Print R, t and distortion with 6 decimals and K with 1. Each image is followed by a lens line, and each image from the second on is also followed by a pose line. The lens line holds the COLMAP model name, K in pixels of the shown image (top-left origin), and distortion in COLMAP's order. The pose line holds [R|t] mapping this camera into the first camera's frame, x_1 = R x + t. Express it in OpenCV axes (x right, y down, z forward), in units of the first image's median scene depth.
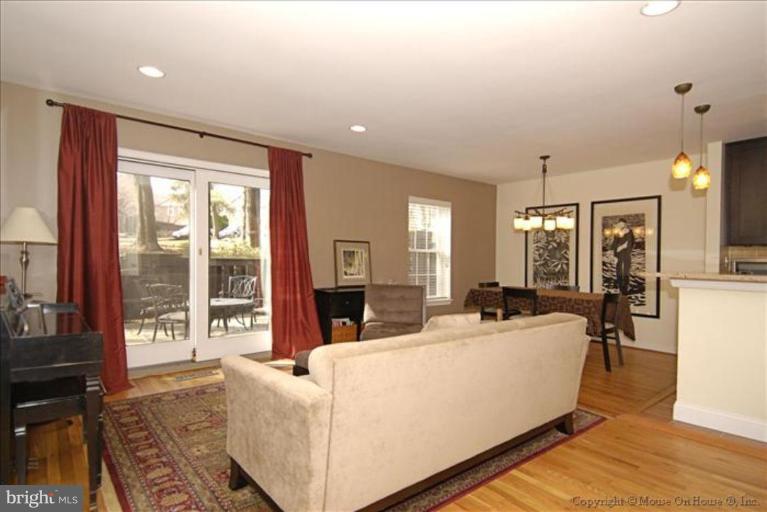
lens RADIAL K [[417.1, 0, 403.4], [0, 417.1, 257.8], [0, 0, 1]] dist [-0.001616, -0.000390]
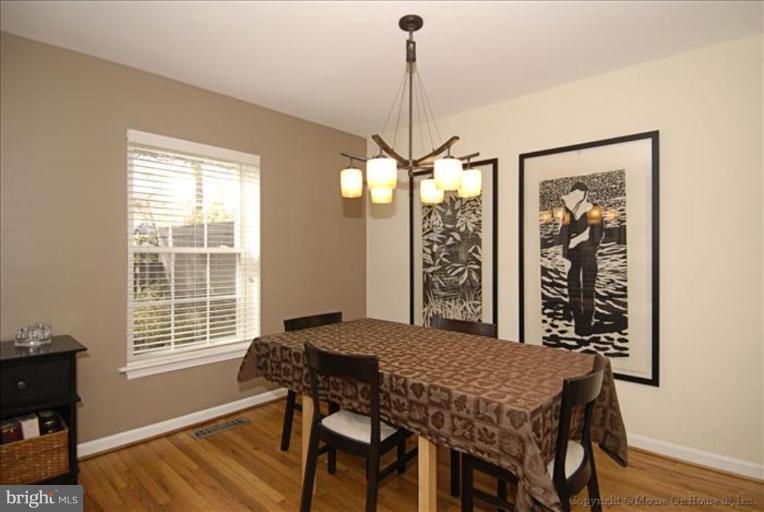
lens RADIAL K [[398.7, 0, 382.0], [0, 398.7, 256.0], [0, 0, 1]] dist [-0.000508, -0.000121]
pose [[0.995521, -0.014458, 0.093429, 0.234411], [0.013908, 0.999882, 0.006540, -0.011285], [-0.093513, -0.005211, 0.995604, 0.527137]]
